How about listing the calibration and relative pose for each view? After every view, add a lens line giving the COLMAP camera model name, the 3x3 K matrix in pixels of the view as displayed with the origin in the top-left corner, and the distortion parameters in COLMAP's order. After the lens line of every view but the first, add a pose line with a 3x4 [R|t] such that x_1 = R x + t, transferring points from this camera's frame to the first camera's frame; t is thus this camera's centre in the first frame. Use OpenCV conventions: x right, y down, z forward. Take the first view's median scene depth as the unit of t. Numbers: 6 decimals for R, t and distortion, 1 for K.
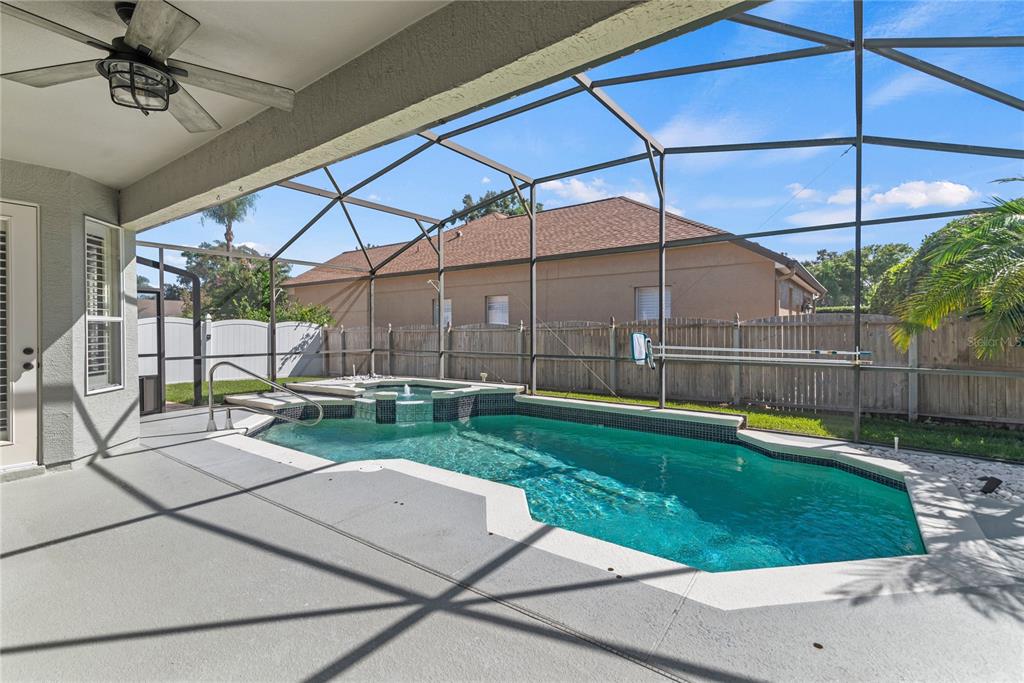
lens RADIAL K [[463.4, 0, 512.0], [0, 463.4, 332.5], [0, 0, 1]] dist [0.014542, -0.000772]
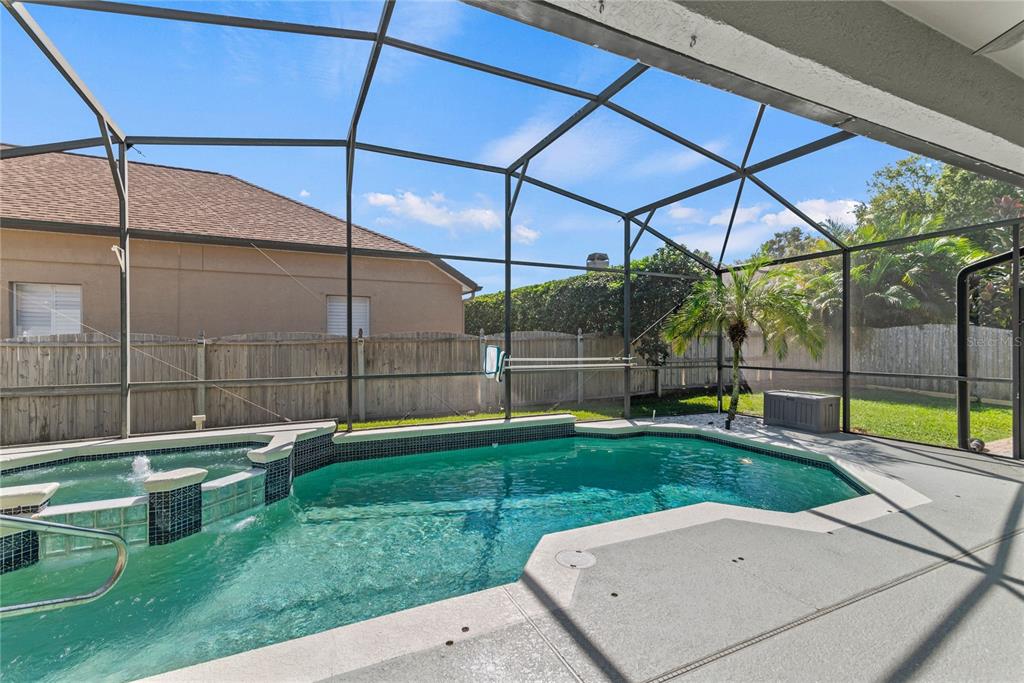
lens RADIAL K [[463.4, 0, 513.2], [0, 463.4, 345.1], [0, 0, 1]] dist [0.014542, -0.000772]
pose [[0.458684, -0.000666, 0.888599, -0.554355], [0.007384, 0.999968, -0.003062, 0.002139], [-0.888569, 0.007965, 0.458674, 0.482546]]
